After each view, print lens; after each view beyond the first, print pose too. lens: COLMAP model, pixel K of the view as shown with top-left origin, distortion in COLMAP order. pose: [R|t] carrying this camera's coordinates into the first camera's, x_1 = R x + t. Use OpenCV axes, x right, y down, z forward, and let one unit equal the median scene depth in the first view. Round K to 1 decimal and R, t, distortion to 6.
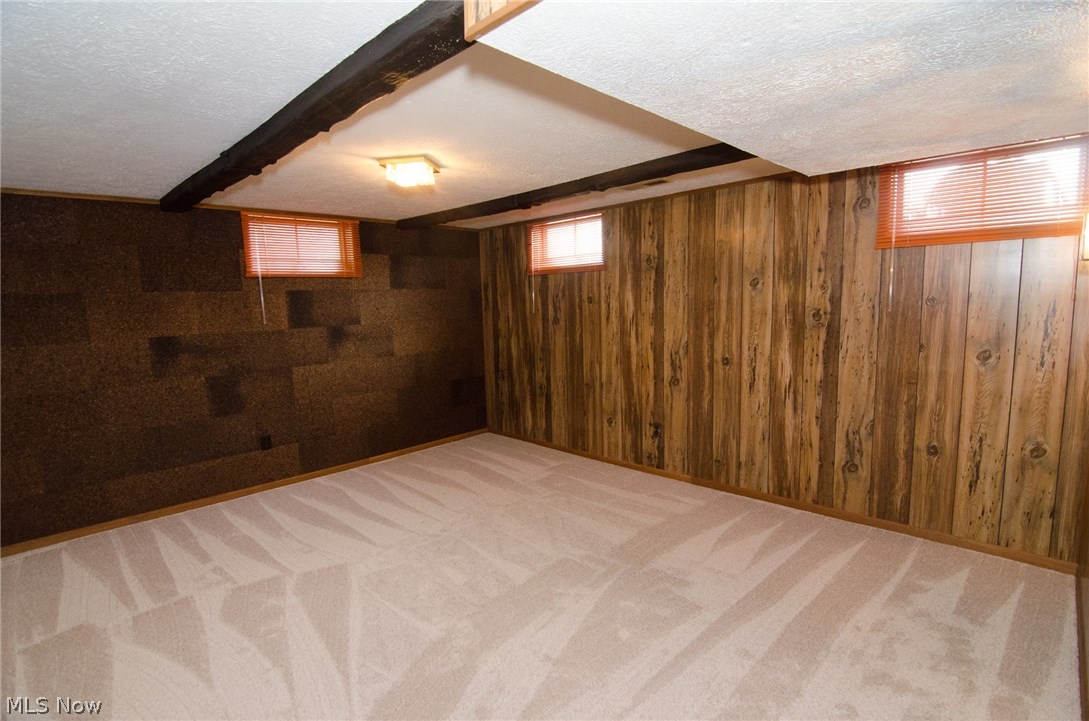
lens RADIAL K [[522.9, 0, 540.5], [0, 522.9, 361.8], [0, 0, 1]] dist [-0.001178, -0.014563]
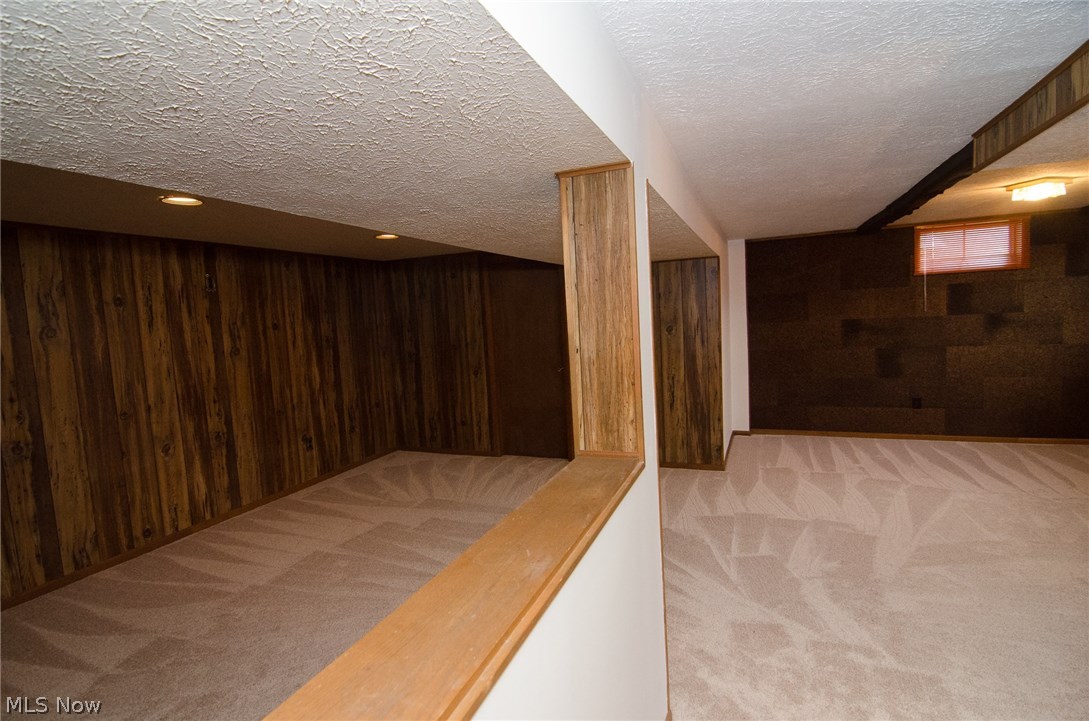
lens RADIAL K [[543.1, 0, 544.5], [0, 543.1, 360.5], [0, 0, 1]] dist [-0.004968, -0.002178]
pose [[0.385065, 0.089289, -0.918560, 0.374297], [-0.069353, 0.995294, 0.067675, 0.025125], [0.920280, 0.037646, 0.389445, -0.409572]]
